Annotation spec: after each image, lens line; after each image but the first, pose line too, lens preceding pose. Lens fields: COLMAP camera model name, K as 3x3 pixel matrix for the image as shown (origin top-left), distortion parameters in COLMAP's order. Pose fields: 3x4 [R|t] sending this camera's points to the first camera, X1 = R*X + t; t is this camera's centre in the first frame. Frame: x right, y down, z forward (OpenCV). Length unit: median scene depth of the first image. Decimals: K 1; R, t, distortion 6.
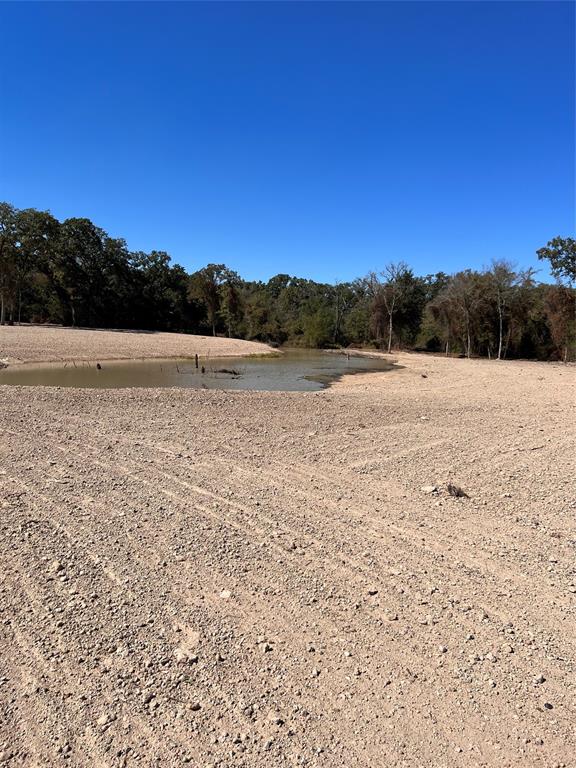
lens RADIAL K [[567.8, 0, 282.0], [0, 567.8, 384.7], [0, 0, 1]] dist [0.036103, -0.058597]
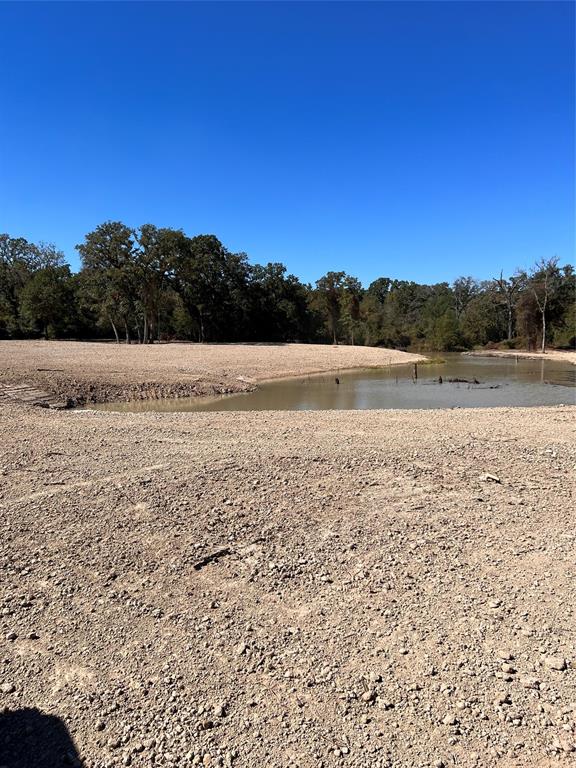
lens RADIAL K [[557.0, 0, 263.1], [0, 557.0, 394.9], [0, 0, 1]] dist [0.113394, -0.207333]
pose [[0.992431, -0.038183, -0.116716, -0.135491], [0.039103, 0.999219, 0.005601, -0.007639], [0.116411, -0.010123, 0.993150, 0.012204]]
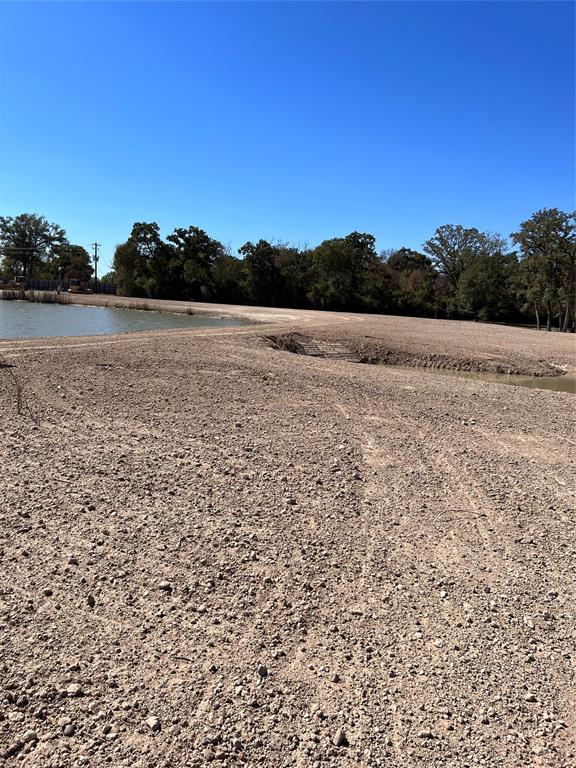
lens RADIAL K [[568.7, 0, 291.5], [0, 568.7, 383.5], [0, 0, 1]] dist [0.036578, -0.041724]
pose [[0.624998, 0.098832, -0.774344, -0.003259], [-0.110074, 0.993200, 0.037921, 0.000083], [0.772826, 0.061535, 0.631627, 0.002279]]
